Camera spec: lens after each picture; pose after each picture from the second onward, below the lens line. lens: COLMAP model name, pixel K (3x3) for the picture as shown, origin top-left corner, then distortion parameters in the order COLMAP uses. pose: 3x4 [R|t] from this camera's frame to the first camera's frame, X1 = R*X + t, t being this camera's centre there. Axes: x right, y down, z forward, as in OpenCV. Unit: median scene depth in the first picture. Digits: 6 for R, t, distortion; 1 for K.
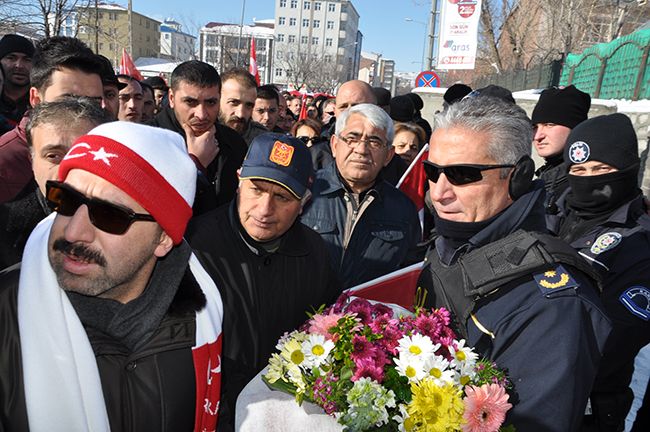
lens RADIAL K [[503.4, 0, 330.1], [0, 503.4, 221.0], [0, 0, 1]] dist [-0.013916, 0.005625]
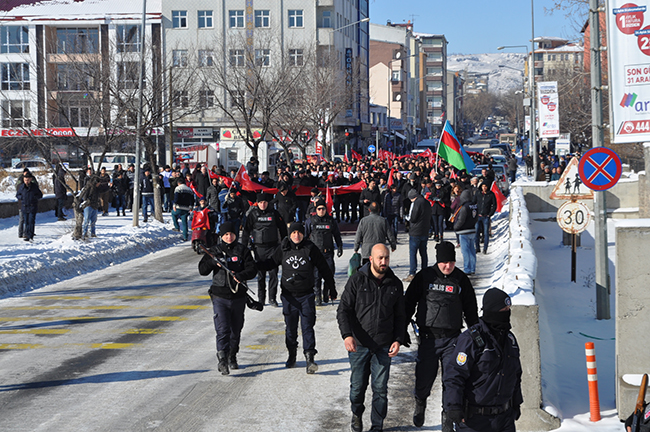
lens RADIAL K [[1434.5, 0, 323.9], [0, 1434.5, 216.4], [0, 0, 1]] dist [0.035539, 0.000000]
pose [[0.994298, -0.095569, 0.047301, -0.050361], [0.102090, 0.981259, -0.163430, 0.002723], [-0.030795, 0.167327, 0.985420, -0.147020]]
